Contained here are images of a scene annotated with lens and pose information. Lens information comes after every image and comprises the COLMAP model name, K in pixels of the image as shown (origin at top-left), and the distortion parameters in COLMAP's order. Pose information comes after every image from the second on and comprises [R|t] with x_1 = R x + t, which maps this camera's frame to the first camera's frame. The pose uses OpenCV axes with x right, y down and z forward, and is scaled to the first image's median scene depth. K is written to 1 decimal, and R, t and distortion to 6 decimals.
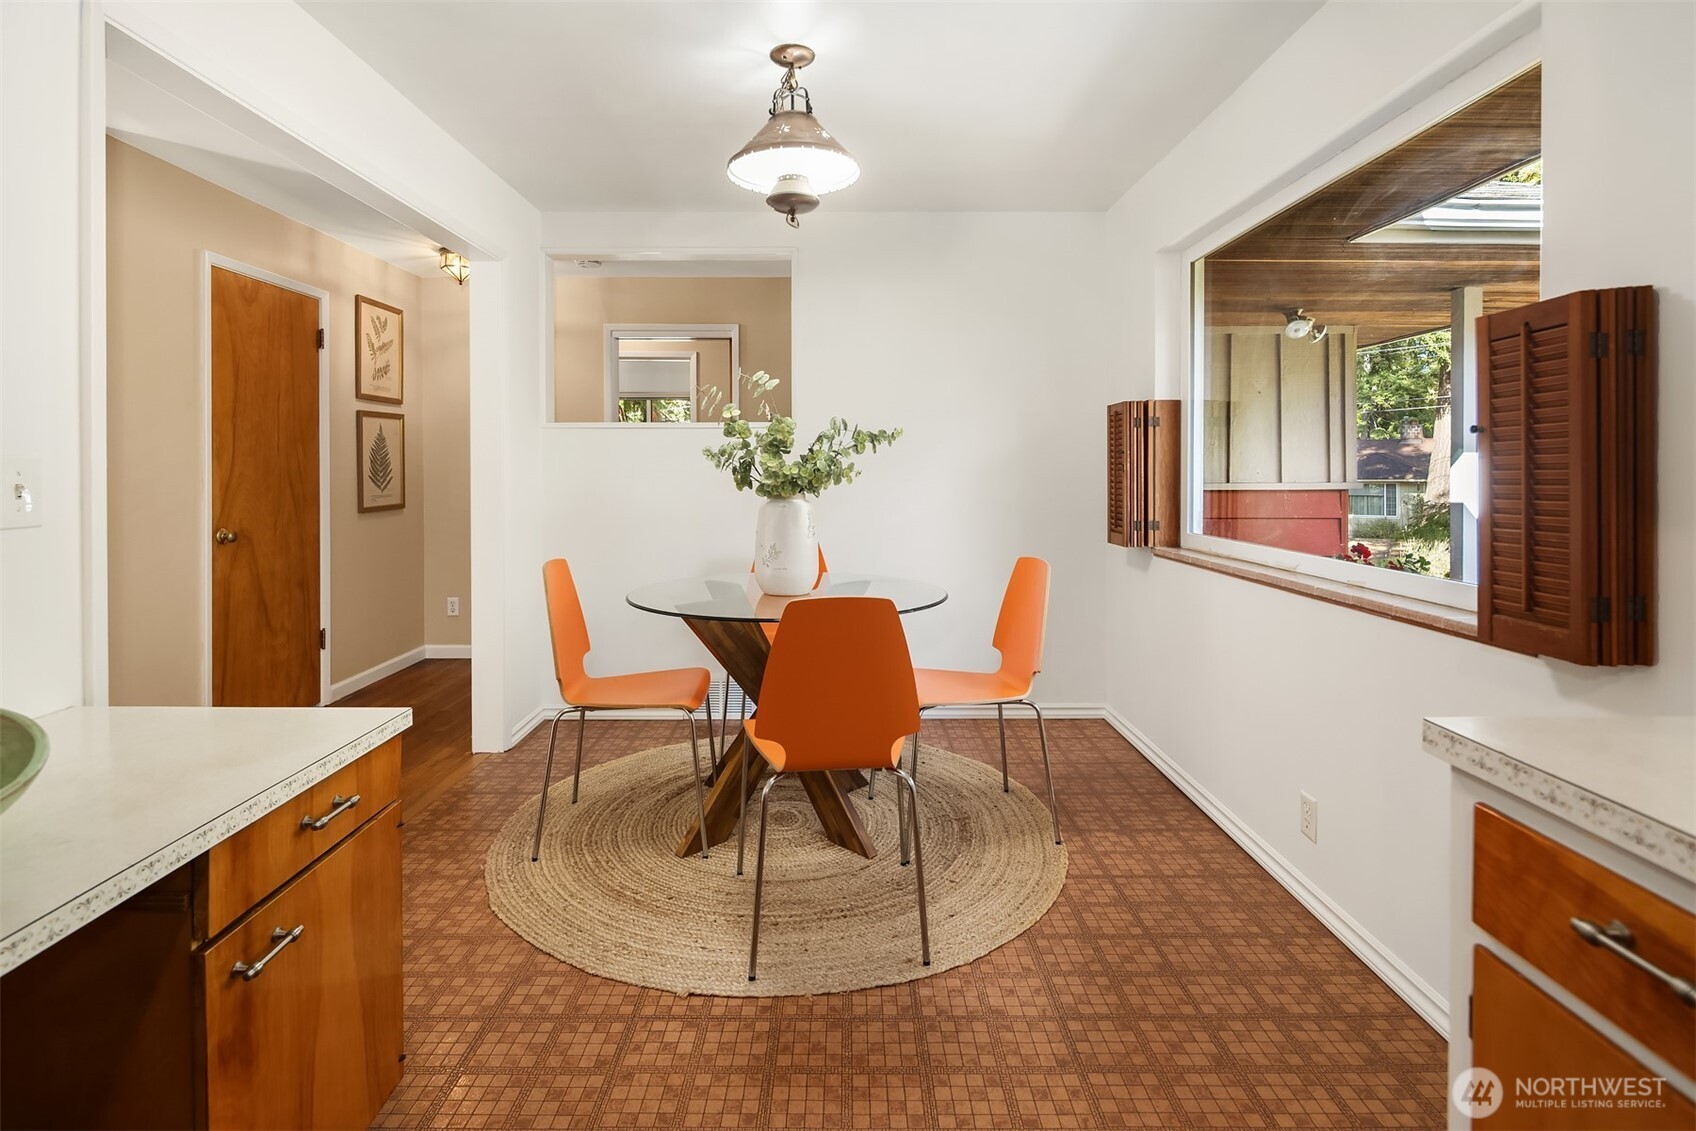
lens RADIAL K [[830.3, 0, 830.9], [0, 830.3, 470.8], [0, 0, 1]] dist [0.008609, -0.005983]
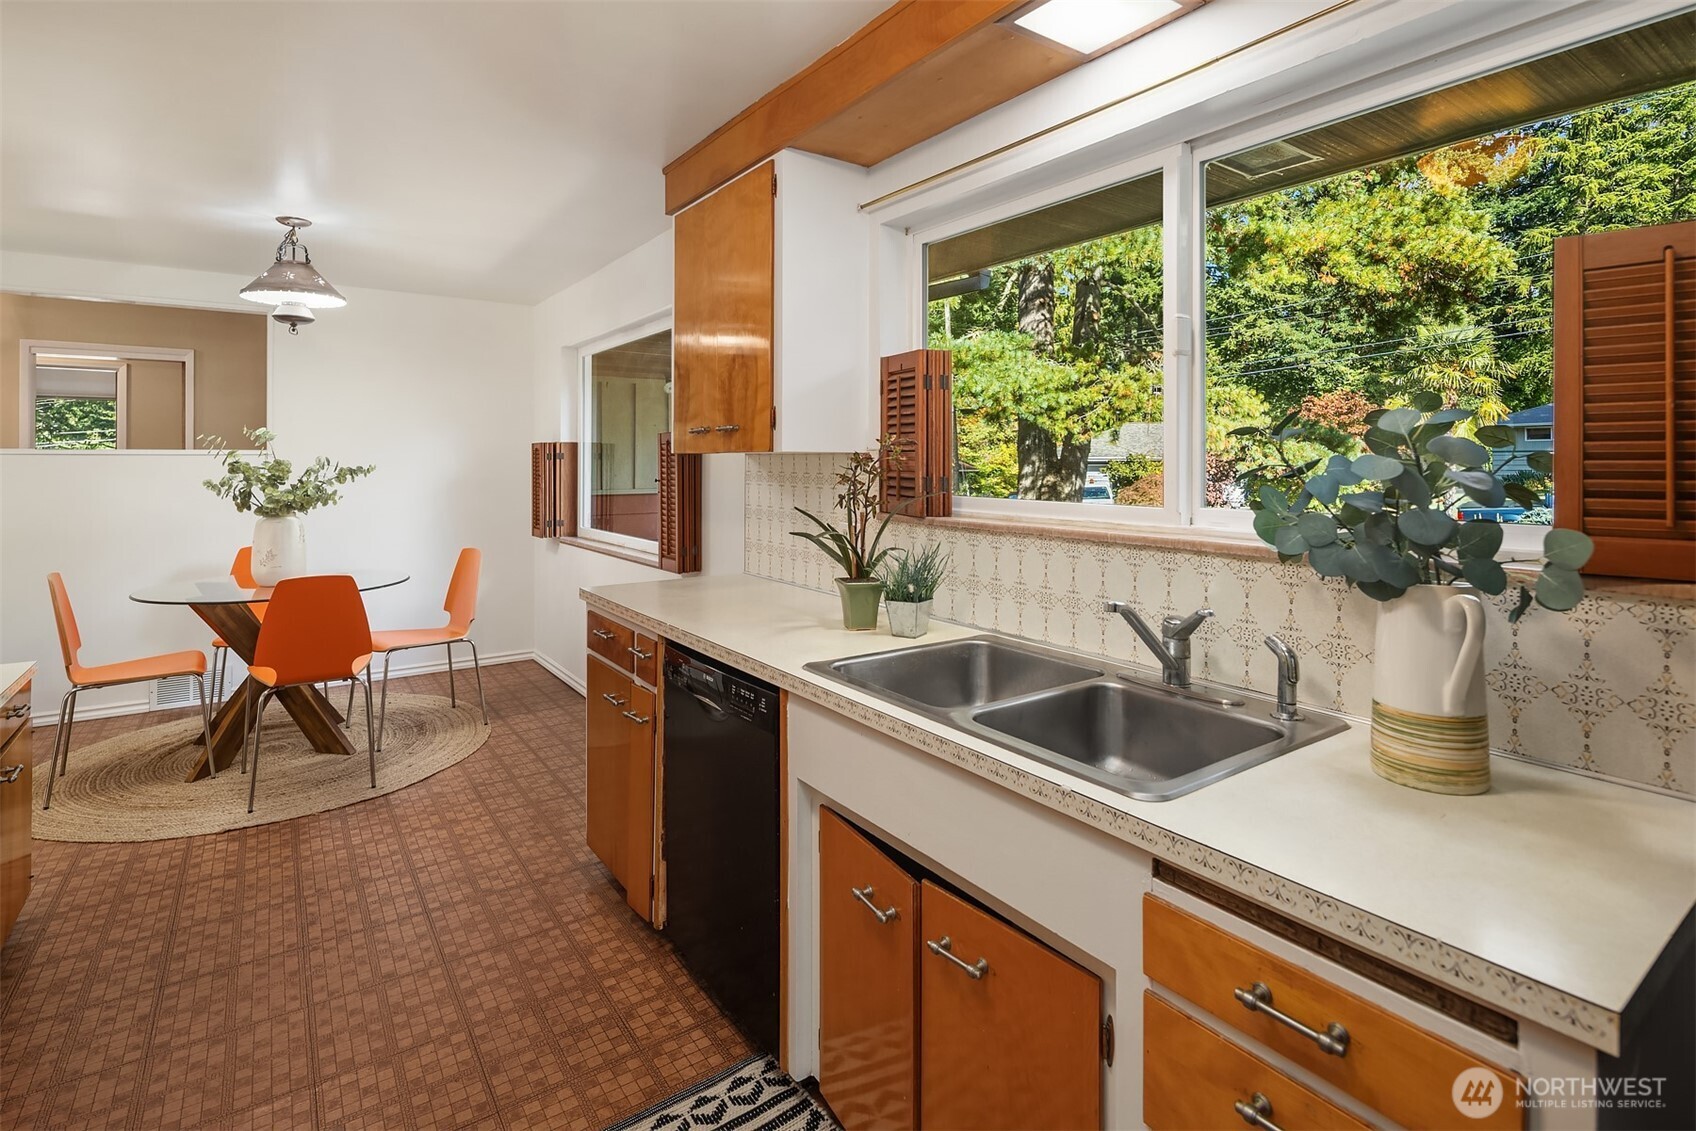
lens RADIAL K [[830.3, 0, 843.5], [0, 830.3, 454.9], [0, 0, 1]] dist [0.008609, -0.005983]
pose [[0.816906, 0.003700, 0.576760, -0.086875], [0.002556, 0.999946, -0.010035, -0.052936], [-0.576766, 0.009672, 0.816852, -0.679241]]
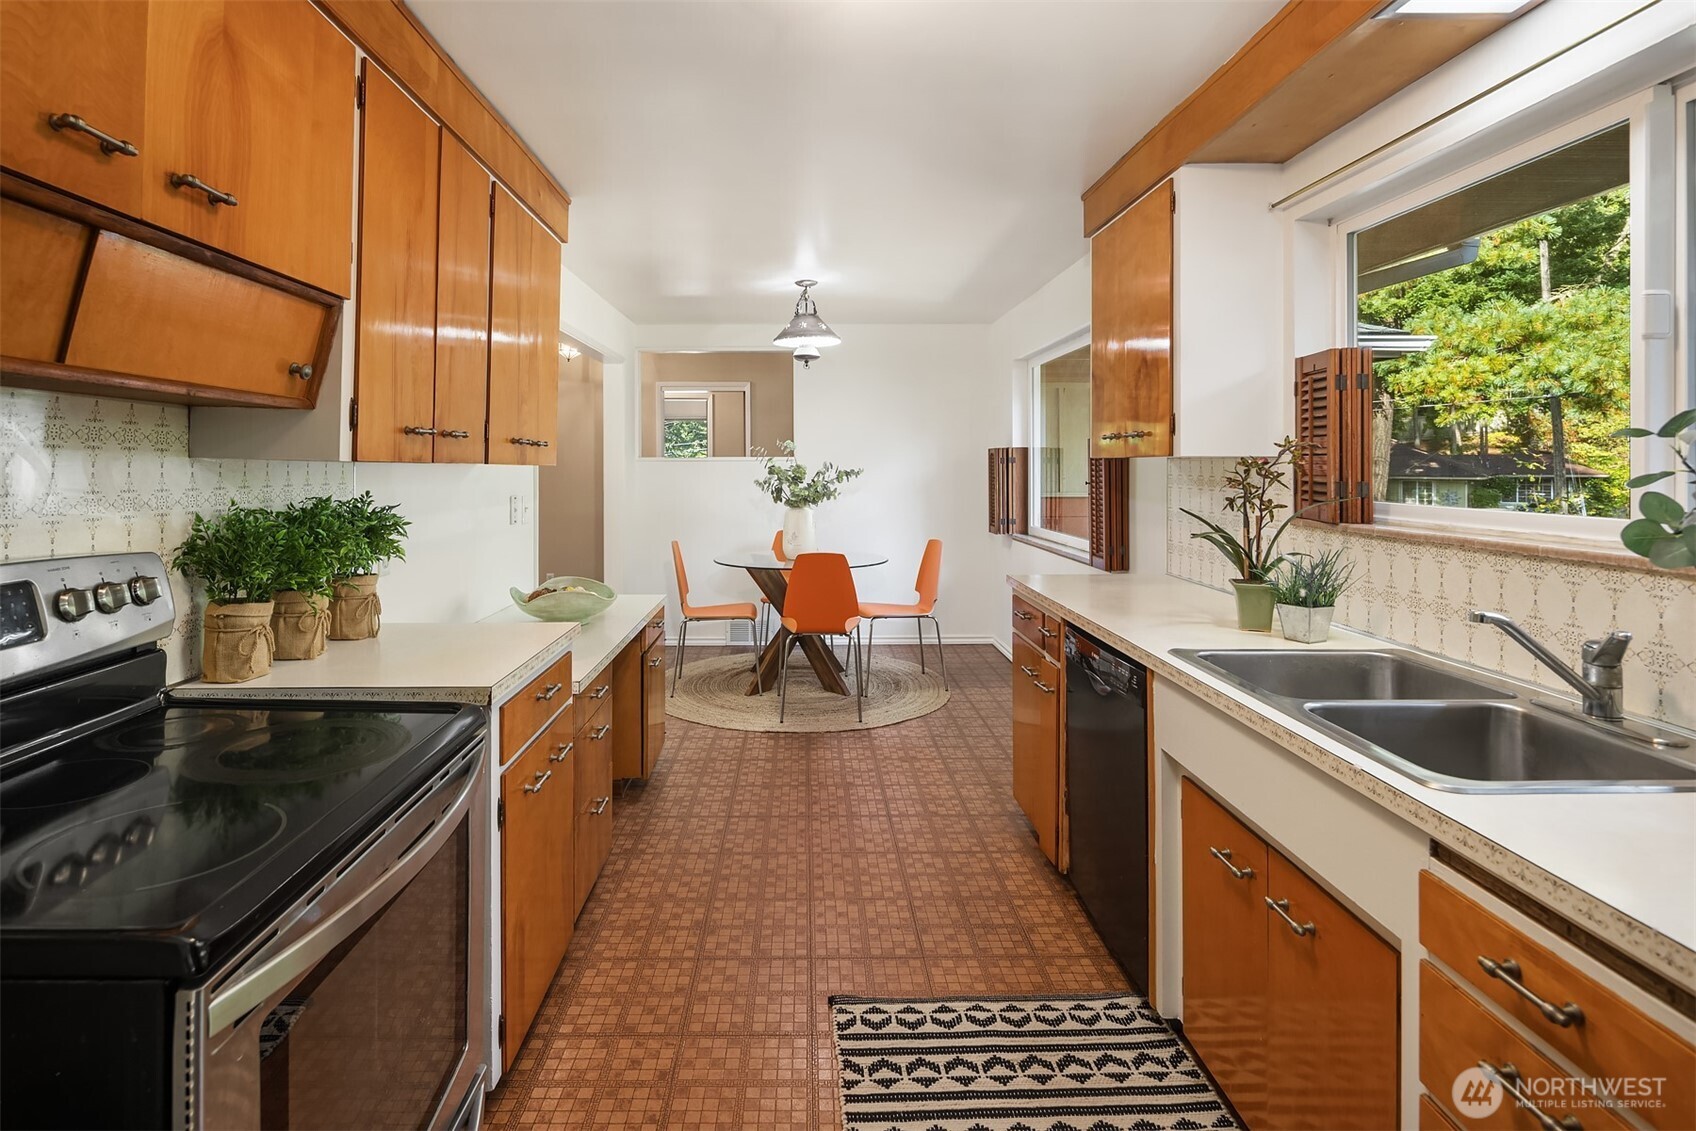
lens RADIAL K [[830.3, 0, 790.8], [0, 830.3, 467.9], [0, 0, 1]] dist [0.008609, -0.005983]
pose [[0.999984, -0.003320, -0.004507, -0.065115], [0.003322, 0.999994, 0.000343, -0.053931], [0.004505, -0.000358, 0.999990, -0.827713]]
